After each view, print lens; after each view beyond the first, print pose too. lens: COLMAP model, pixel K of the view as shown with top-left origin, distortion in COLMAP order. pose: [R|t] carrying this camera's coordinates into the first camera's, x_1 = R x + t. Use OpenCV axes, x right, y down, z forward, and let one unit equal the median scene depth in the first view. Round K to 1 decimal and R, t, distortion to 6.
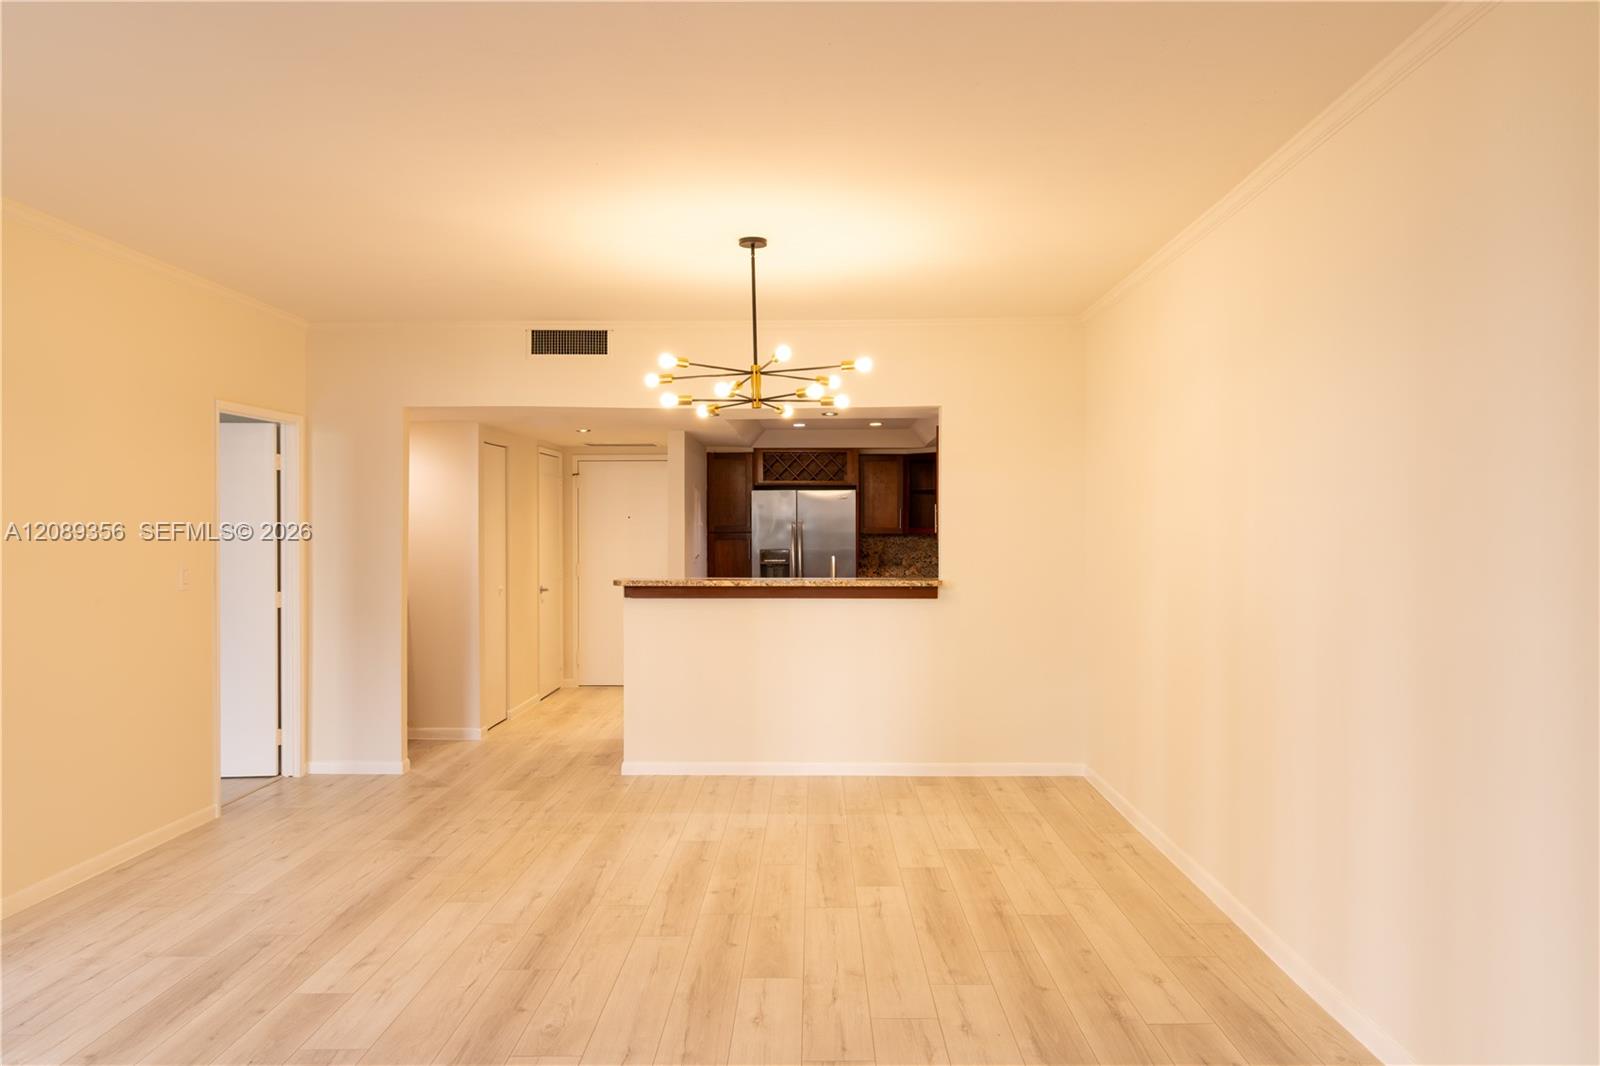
lens RADIAL K [[1098.3, 0, 804.0], [0, 1098.3, 528.9], [0, 0, 1]] dist [0.016670, -0.002178]
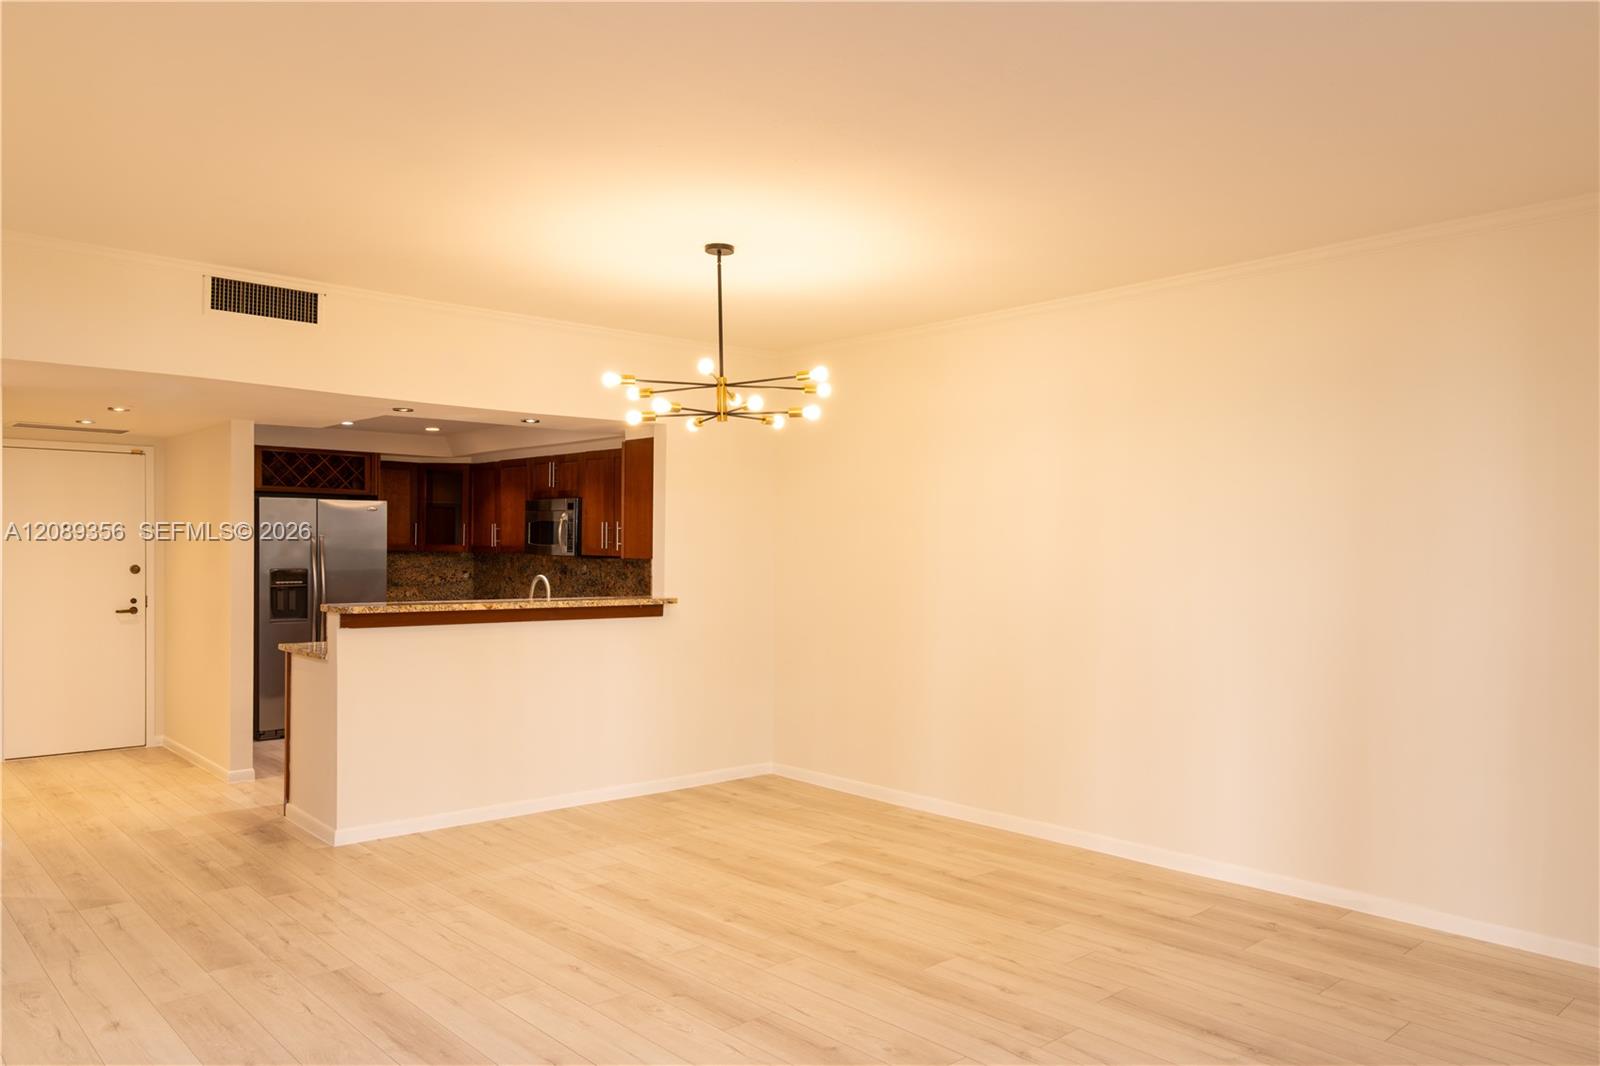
lens RADIAL K [[1098.3, 0, 867.1], [0, 1098.3, 566.6], [0, 0, 1]] dist [0.016670, -0.002178]
pose [[0.733678, -0.003704, 0.679487, -0.574852], [-0.008086, 0.999867, 0.014182, 0.003351], [-0.679449, -0.015899, 0.733550, 0.186844]]
